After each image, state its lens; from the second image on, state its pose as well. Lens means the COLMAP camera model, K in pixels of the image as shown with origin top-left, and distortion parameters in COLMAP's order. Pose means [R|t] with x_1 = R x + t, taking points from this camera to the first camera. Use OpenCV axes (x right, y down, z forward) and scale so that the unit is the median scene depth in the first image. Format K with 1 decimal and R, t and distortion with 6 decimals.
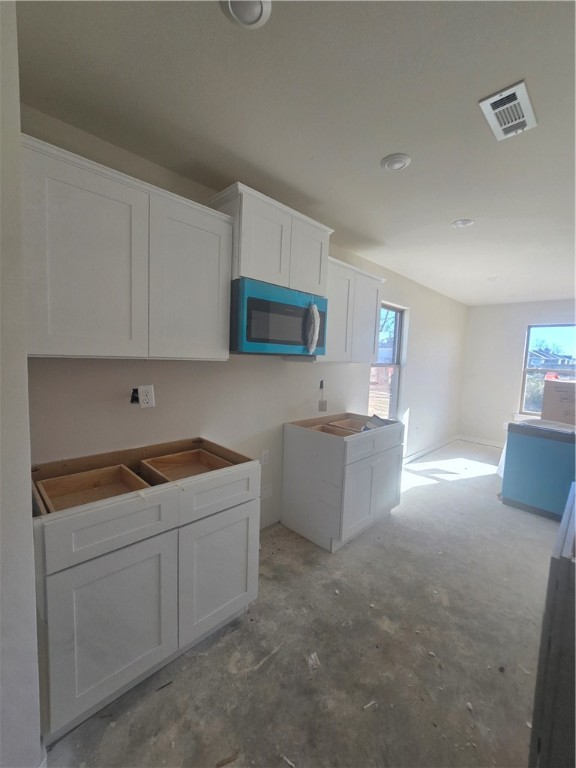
lens RADIAL K [[317.4, 0, 288.0], [0, 317.4, 384.0], [0, 0, 1]] dist [-0.000007, 0.000023]
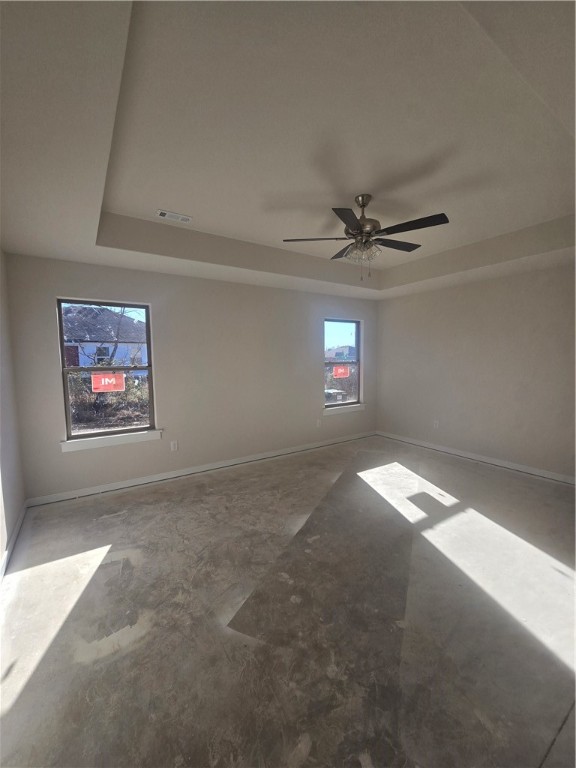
lens RADIAL K [[308.7, 0, 288.0], [0, 308.7, 384.0], [0, 0, 1]] dist [-0.000970, -0.000086]
pose [[0.216966, -0.118432, 0.968968, -0.242870], [0.097378, 0.990288, 0.099233, -0.091240], [-0.971310, 0.072826, 0.226392, 0.927415]]
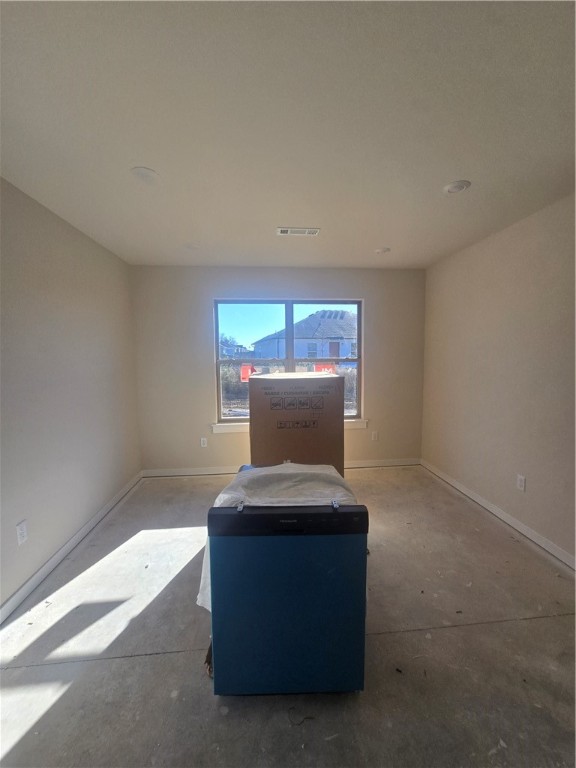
lens RADIAL K [[317.4, 0, 288.0], [0, 317.4, 384.0], [0, 0, 1]] dist [-0.000007, 0.000023]
pose [[0.641831, -0.111689, 0.758669, 0.301605], [0.094221, 0.993326, 0.066523, -0.027389], [-0.761036, 0.028786, 0.648071, 0.419604]]
